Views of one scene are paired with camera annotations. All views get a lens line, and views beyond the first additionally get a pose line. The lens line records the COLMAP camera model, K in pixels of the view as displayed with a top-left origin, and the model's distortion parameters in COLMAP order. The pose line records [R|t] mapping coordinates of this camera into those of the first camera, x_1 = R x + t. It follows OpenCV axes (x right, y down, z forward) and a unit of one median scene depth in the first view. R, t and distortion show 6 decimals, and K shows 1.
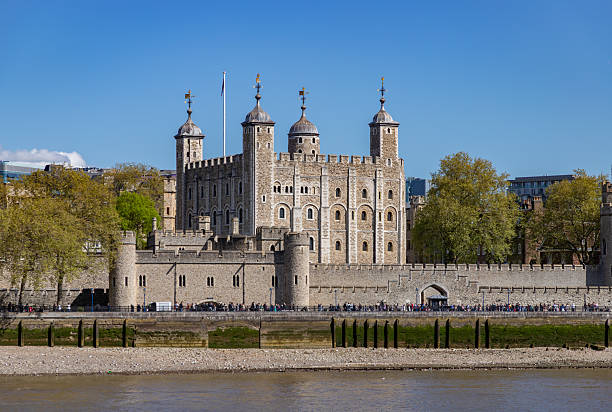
lens RADIAL K [[1741.9, 0, 305.8], [0, 1741.9, 174.1], [0, 0, 1]] dist [0.138877, 0.458824]
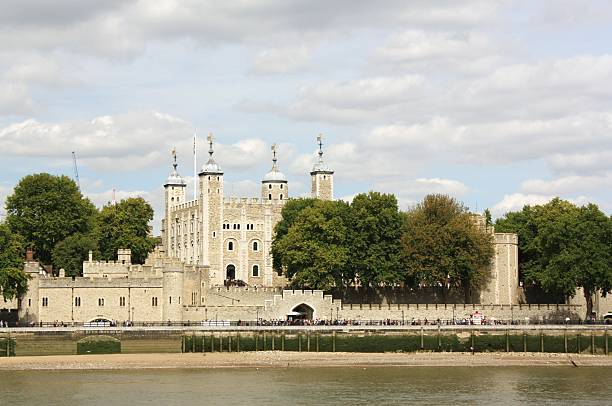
lens RADIAL K [[1403.2, 0, 306.0], [0, 1403.2, 203.0], [0, 0, 1]] dist [0.062393, 0.072477]
pose [[0.992315, -0.014720, -0.122859, 0.161086], [0.013588, 0.999857, -0.010041, 0.002768], [0.122989, 0.008294, 0.992373, 0.025819]]
